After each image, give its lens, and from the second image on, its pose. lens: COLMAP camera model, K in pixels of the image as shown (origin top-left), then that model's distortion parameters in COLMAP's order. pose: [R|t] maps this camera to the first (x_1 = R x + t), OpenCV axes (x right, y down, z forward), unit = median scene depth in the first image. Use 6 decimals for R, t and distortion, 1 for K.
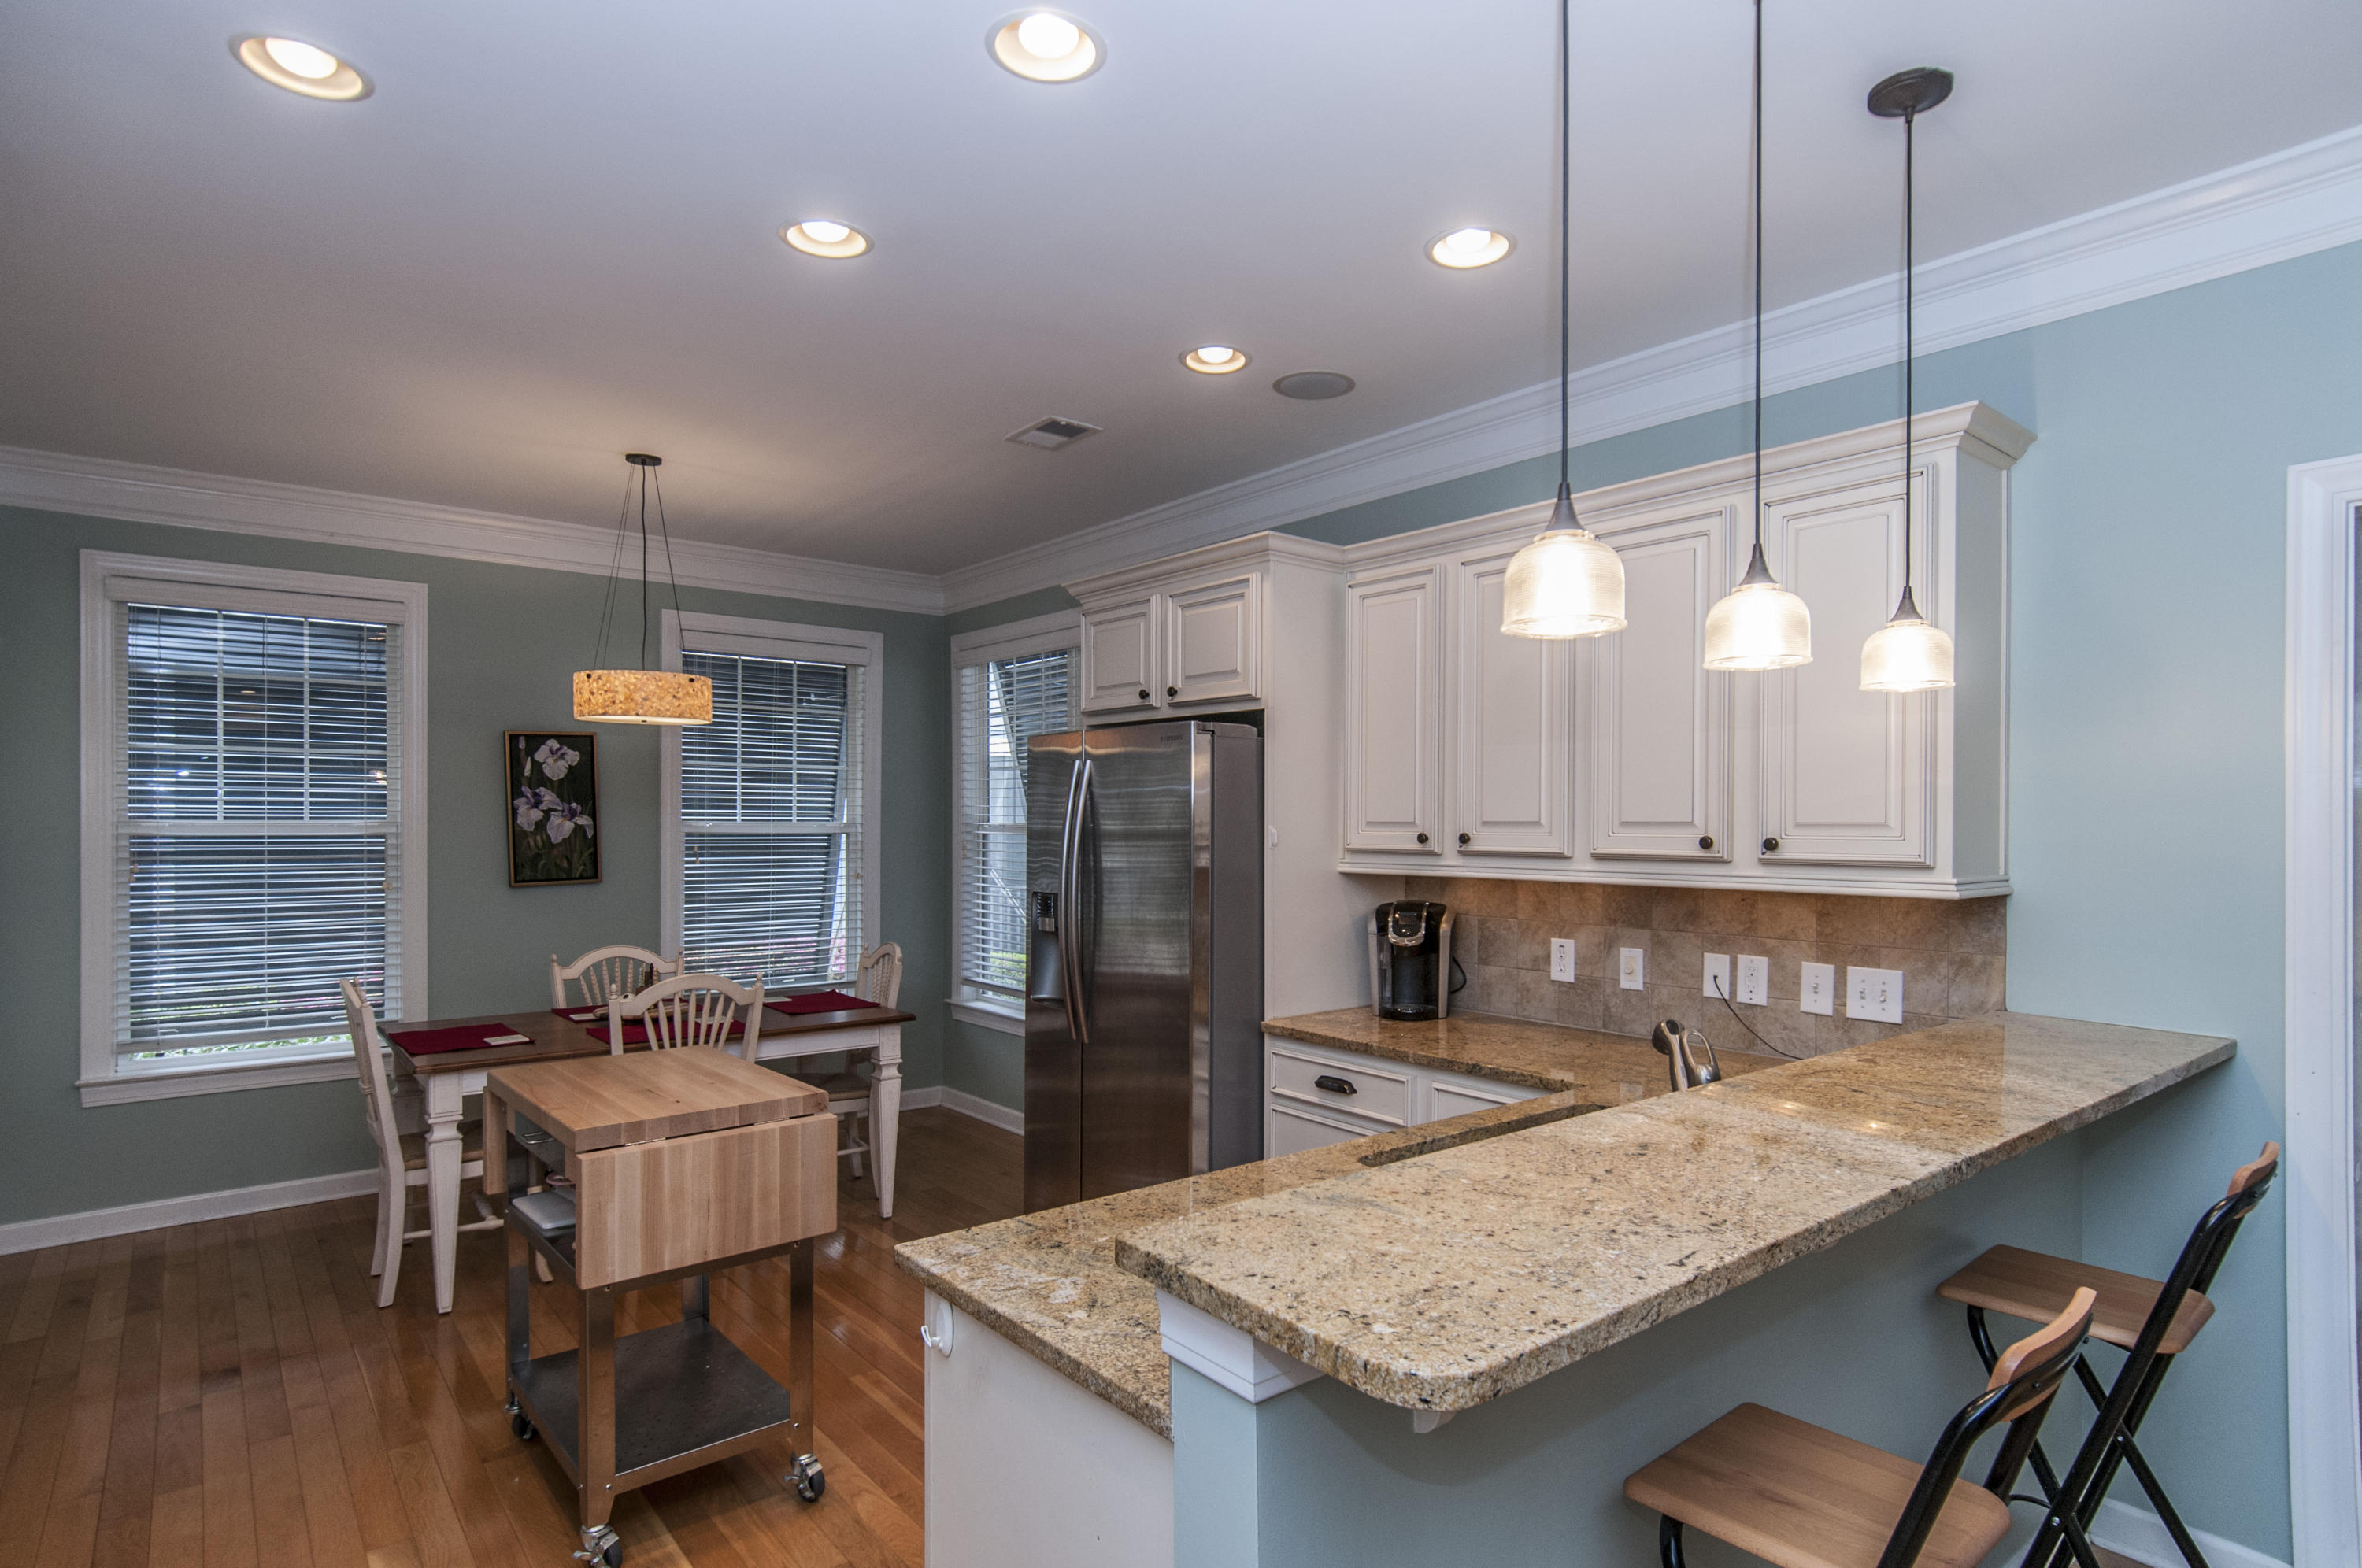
lens RADIAL K [[1239.0, 0, 1234.9], [0, 1239.0, 830.5], [0, 0, 1]] dist [0.016303, -0.020633]
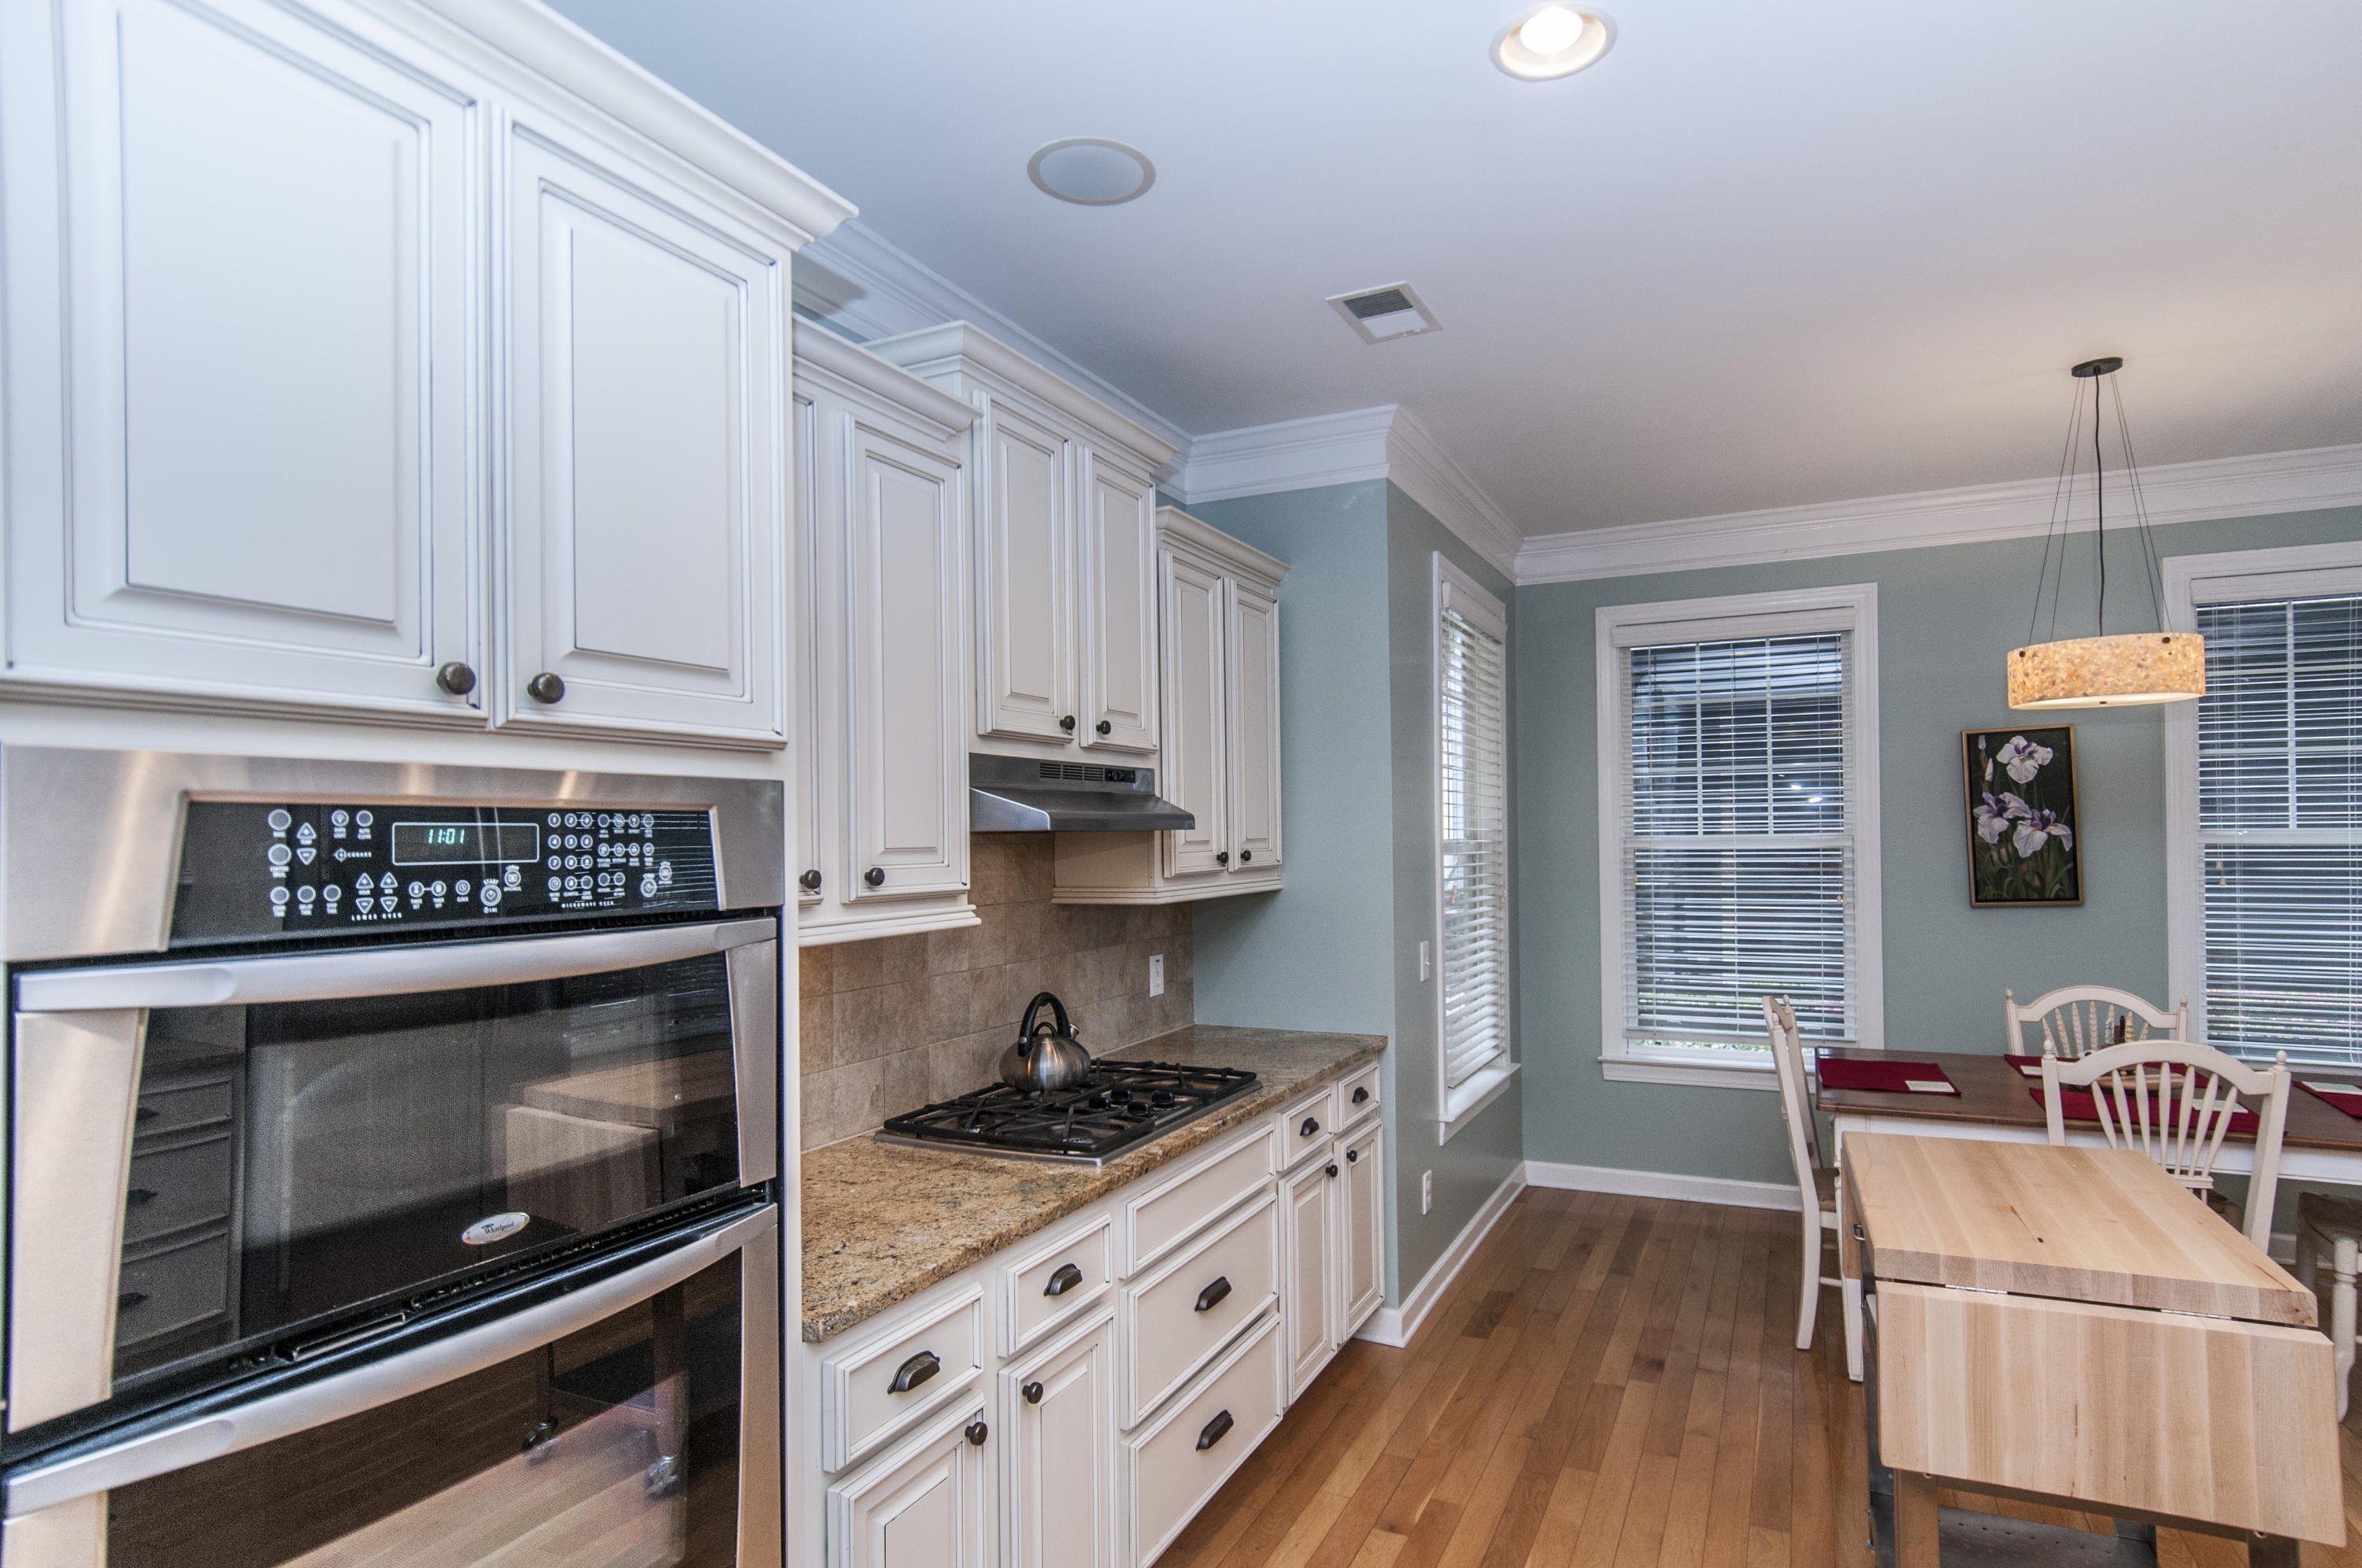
lens RADIAL K [[1241.8, 0, 1235.6], [0, 1241.8, 829.5], [0, 0, 1]] dist [0.005810, 0.000989]
pose [[0.425714, -0.013981, -0.904750, -0.003843], [0.008604, 0.999898, -0.011403, -0.004803], [0.904817, -0.002930, 0.425791, 0.188827]]
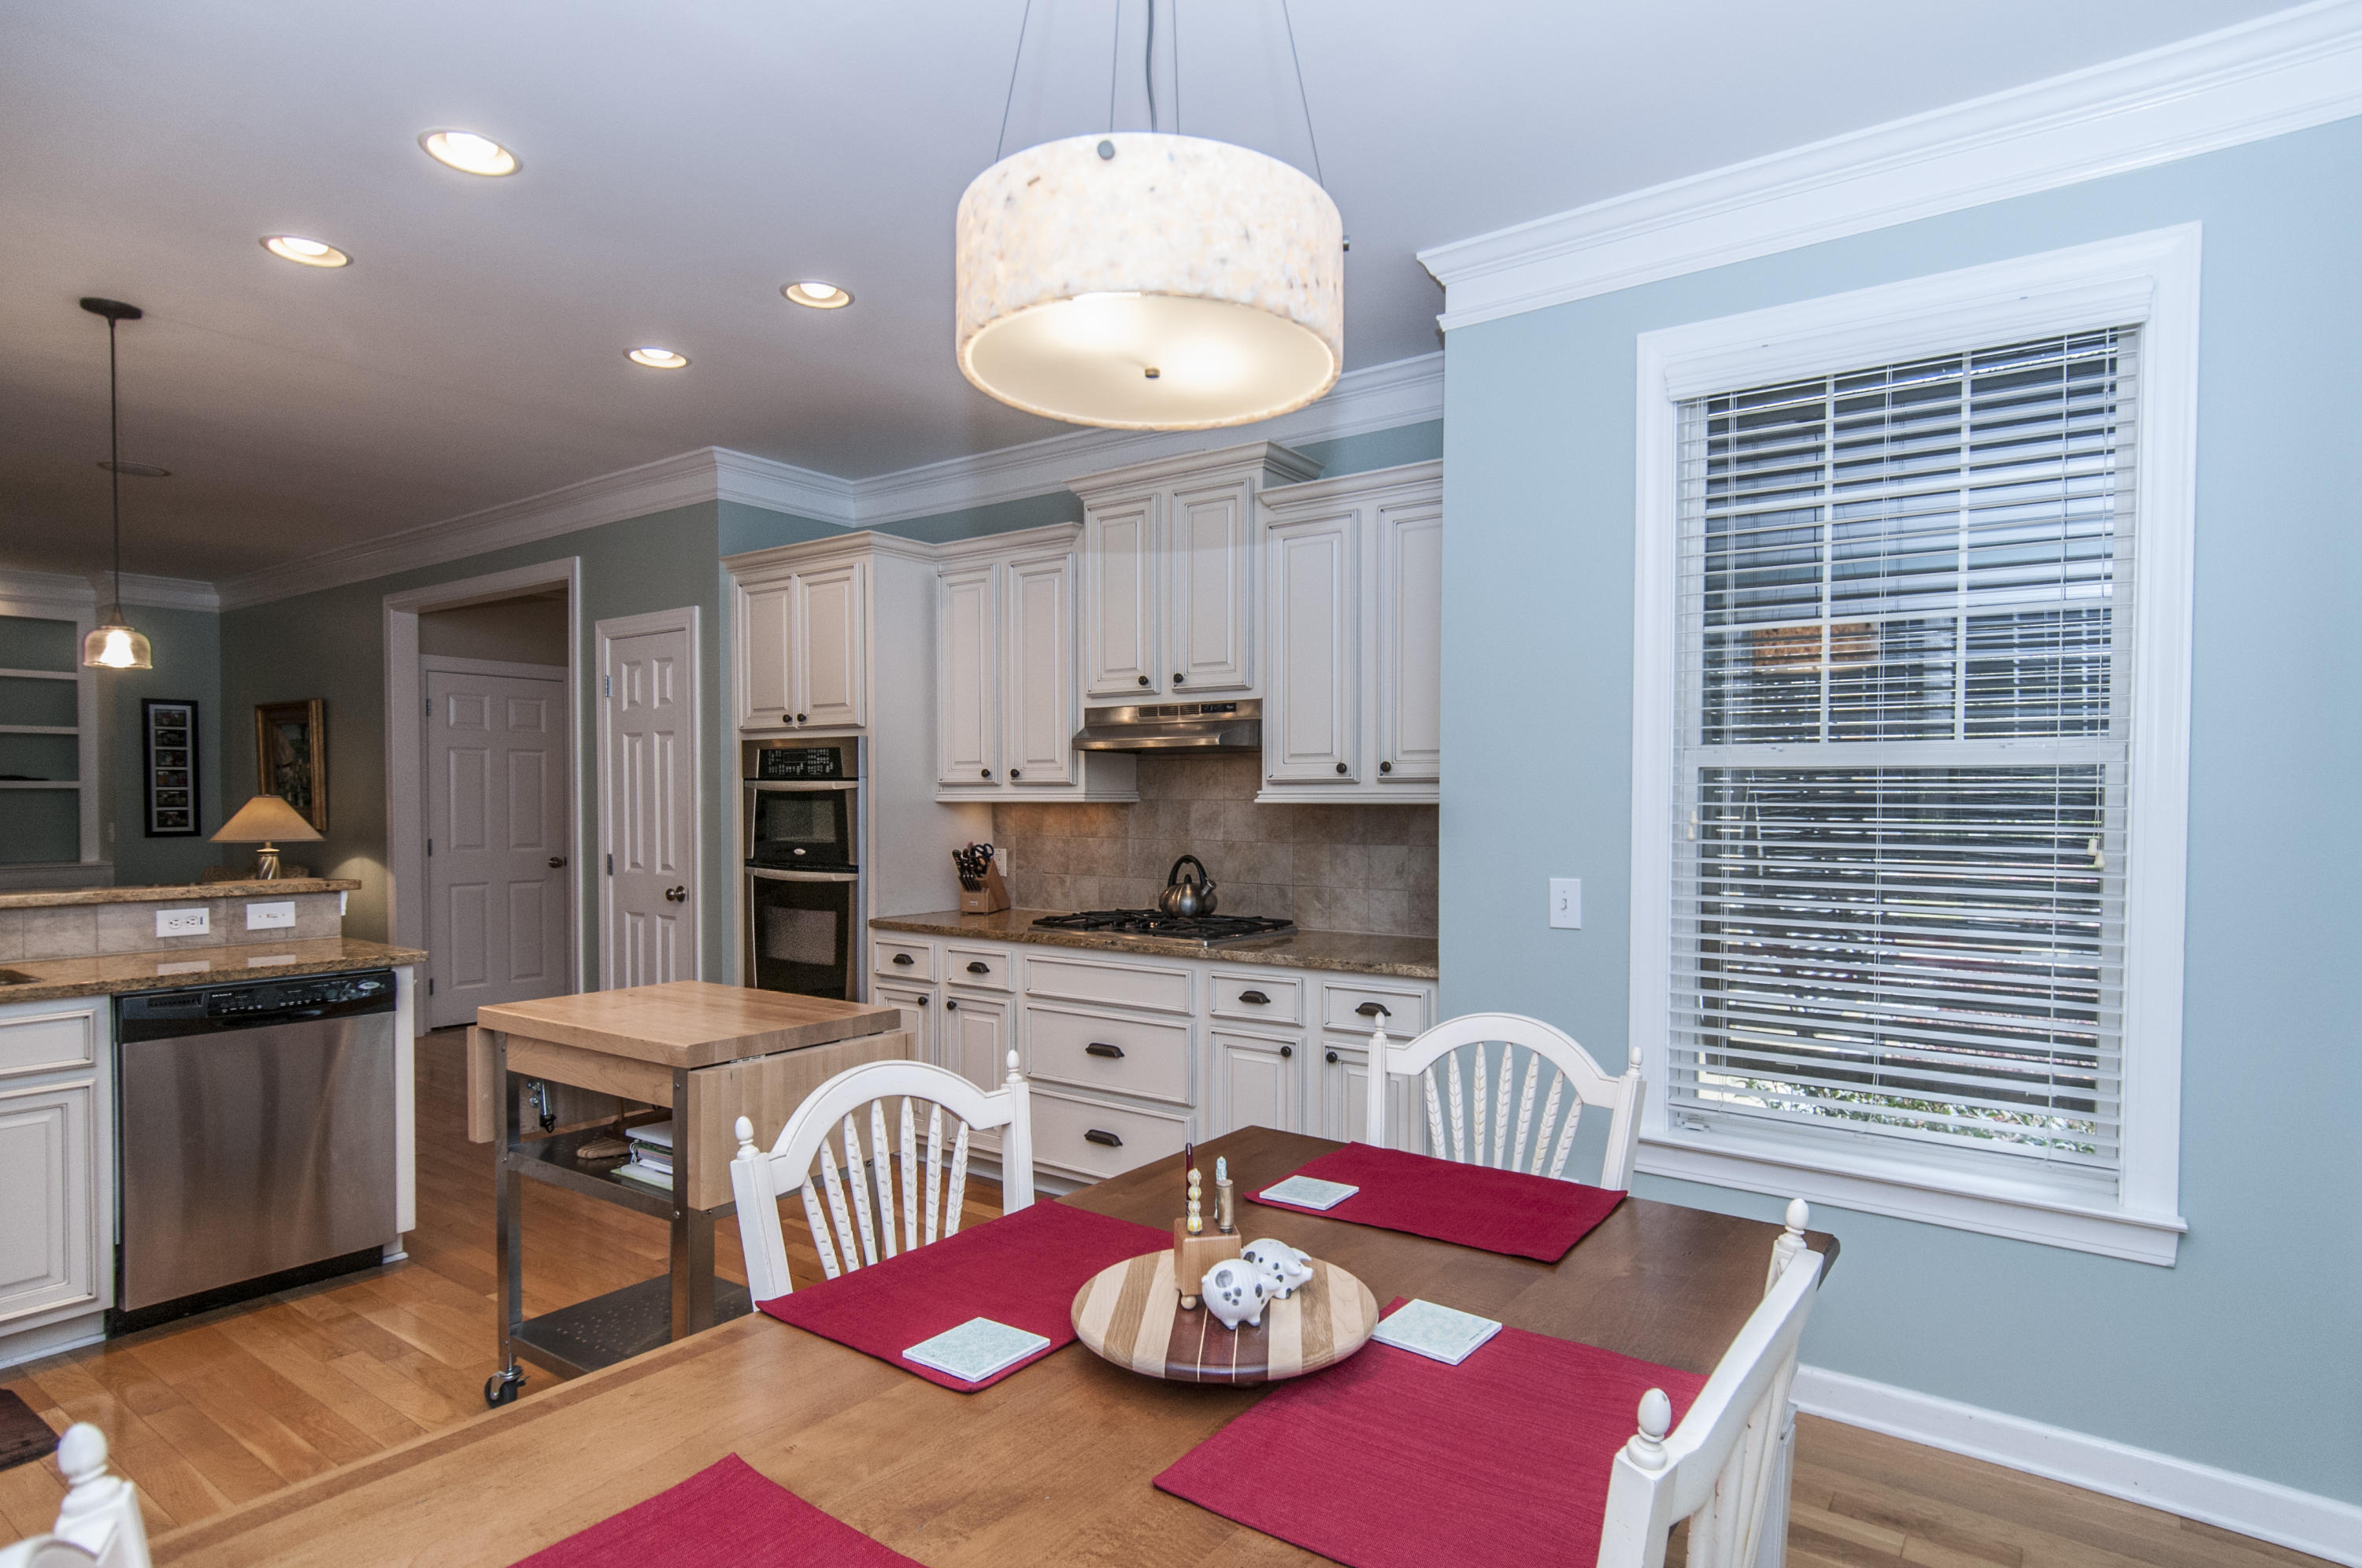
lens RADIAL K [[1239.0, 0, 1234.9], [0, 1239.0, 830.5], [0, 0, 1]] dist [0.016303, -0.020633]
pose [[-0.967734, -0.000202, -0.251975, -0.446691], [-0.008296, 0.999483, 0.031060, 0.023217], [0.251838, 0.032148, -0.967235, 1.412730]]
